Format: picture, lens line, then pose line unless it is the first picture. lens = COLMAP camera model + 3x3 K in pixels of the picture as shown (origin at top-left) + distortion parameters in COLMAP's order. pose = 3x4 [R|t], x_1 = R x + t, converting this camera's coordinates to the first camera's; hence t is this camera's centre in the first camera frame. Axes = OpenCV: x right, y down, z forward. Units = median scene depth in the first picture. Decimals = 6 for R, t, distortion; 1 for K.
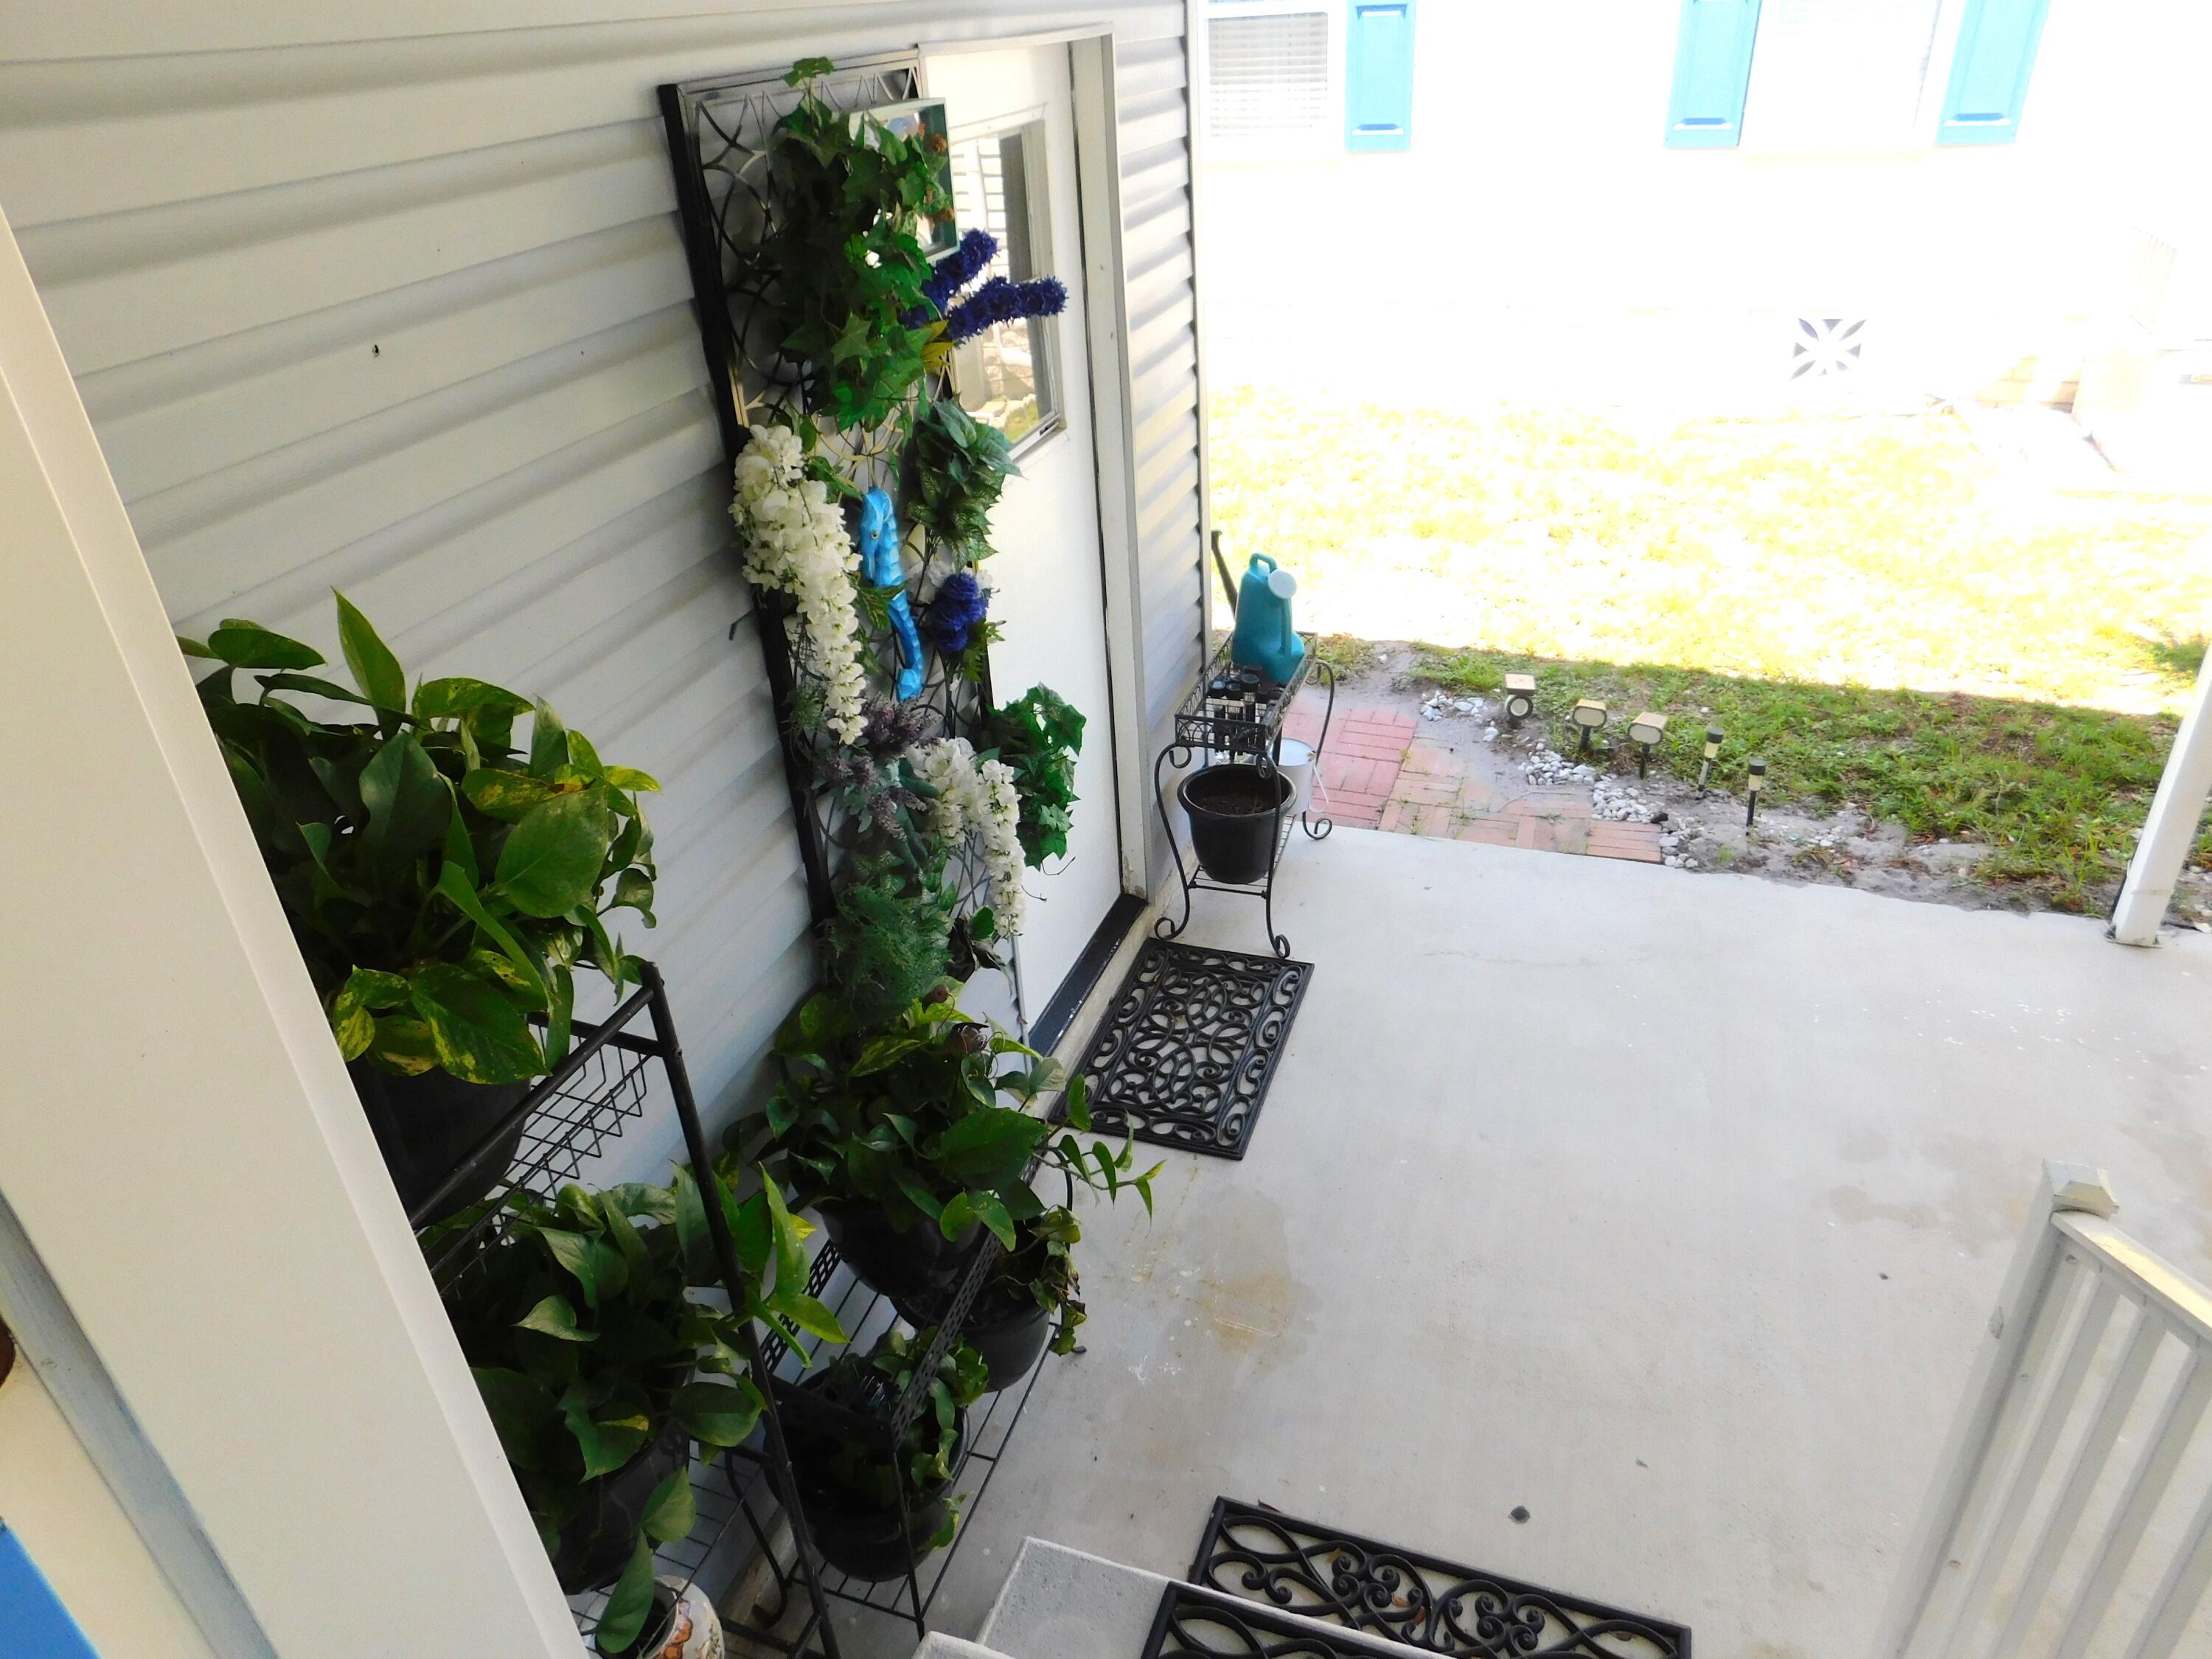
lens RADIAL K [[1473.8, 0, 1106.0], [0, 1473.8, 829.5], [0, 0, 1]] dist [-0.005324, -0.000860]
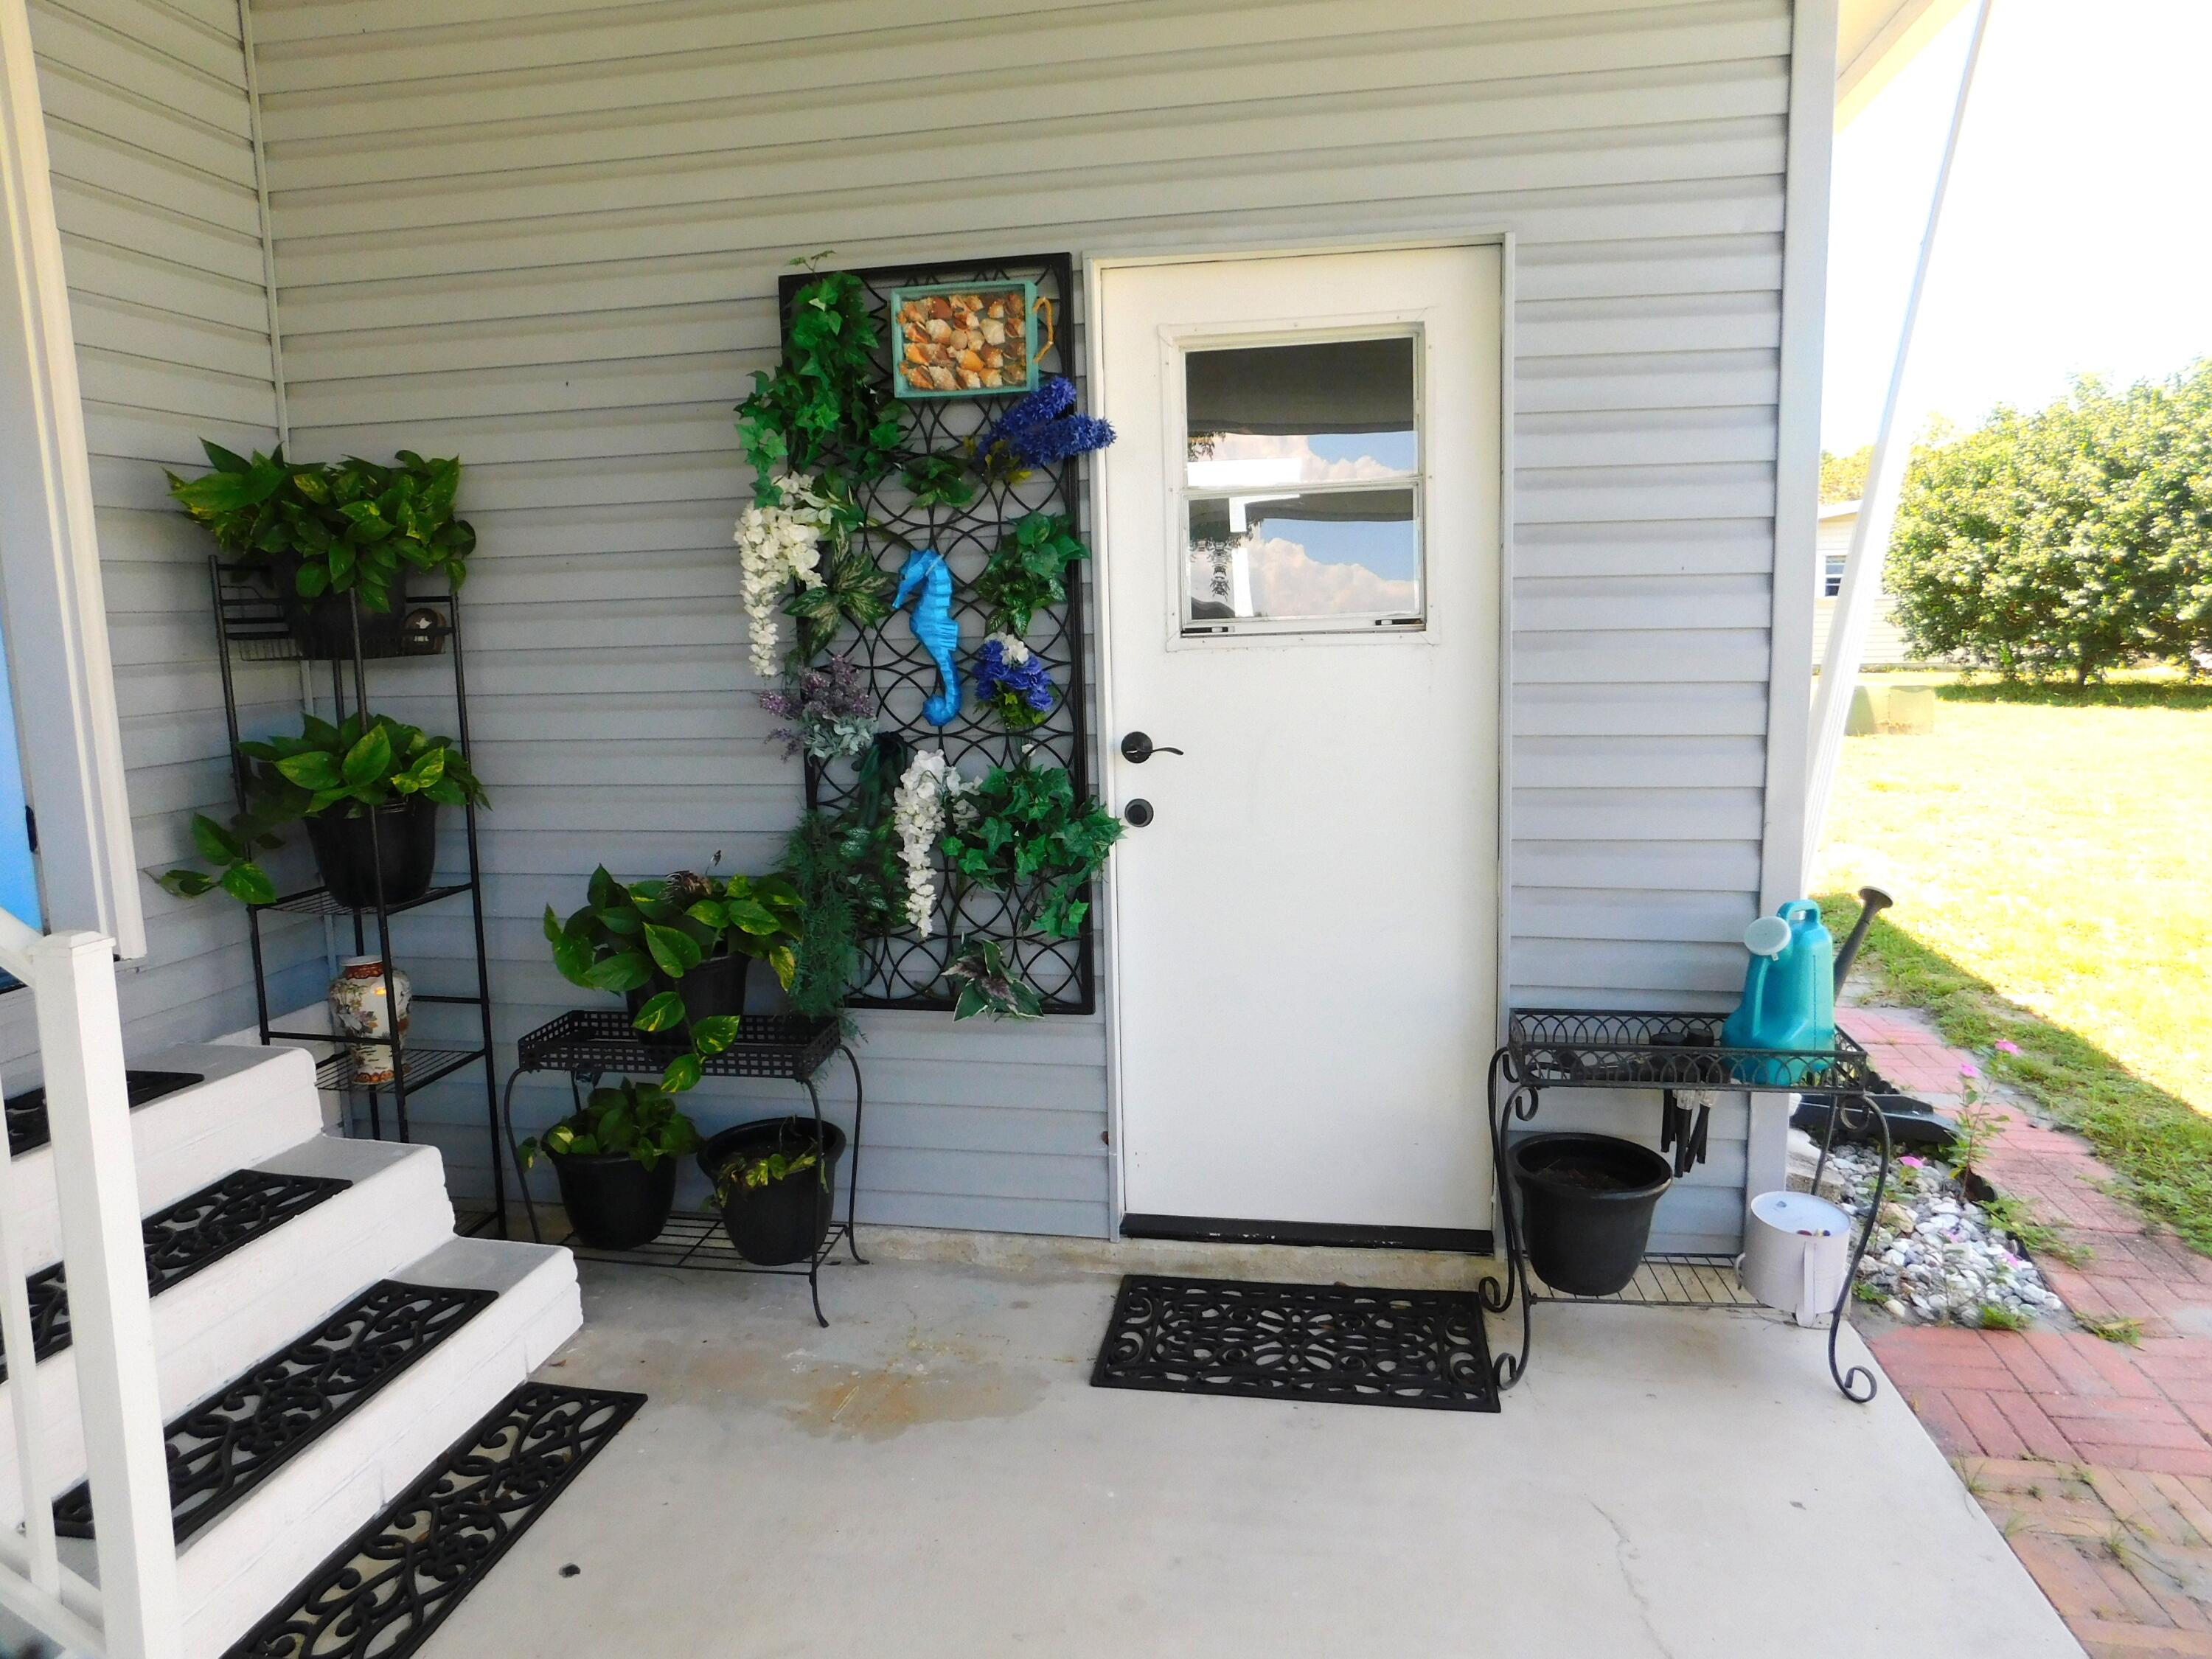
lens RADIAL K [[1473.8, 0, 1106.0], [0, 1473.8, 829.5], [0, 0, 1]] dist [-0.005324, -0.000860]
pose [[0.164714, 0.193022, -0.967270, 1.007565], [-0.483111, 0.870765, 0.091497, -0.168563], [0.859926, 0.452228, 0.236678, 0.754889]]
